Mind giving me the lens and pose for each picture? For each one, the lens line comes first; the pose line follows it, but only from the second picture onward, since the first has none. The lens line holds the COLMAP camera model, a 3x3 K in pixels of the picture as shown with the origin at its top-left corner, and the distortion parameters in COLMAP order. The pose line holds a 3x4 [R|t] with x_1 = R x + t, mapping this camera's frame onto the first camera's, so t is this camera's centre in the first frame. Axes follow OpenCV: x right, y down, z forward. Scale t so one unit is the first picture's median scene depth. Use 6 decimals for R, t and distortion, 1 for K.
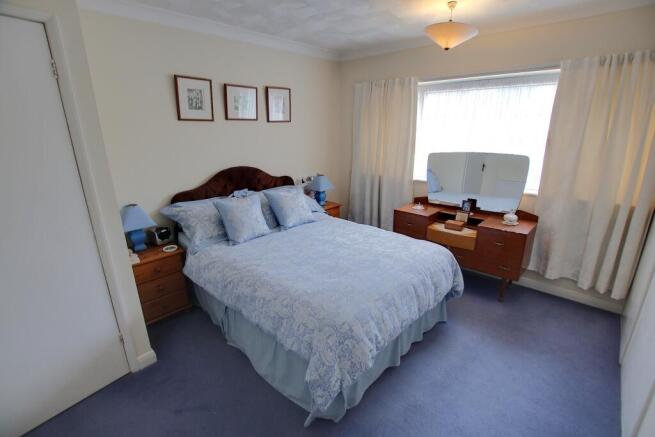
lens RADIAL K [[309.2, 0, 331.1], [0, 309.2, 218.0], [0, 0, 1]] dist [-0.007732, -0.001727]
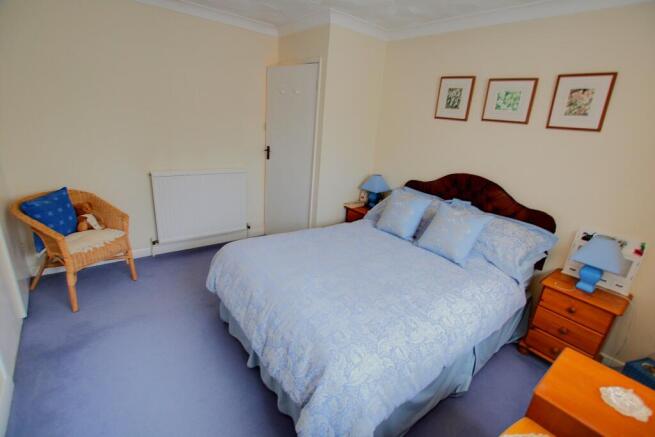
lens RADIAL K [[318.5, 0, 331.3], [0, 318.5, 219.5], [0, 0, 1]] dist [-0.016302, 0.000025]
pose [[-0.158704, 0.300397, -0.940518, 0.697963], [-0.351200, 0.873113, 0.338130, -0.241450], [0.922752, 0.383973, -0.033067, 0.793507]]
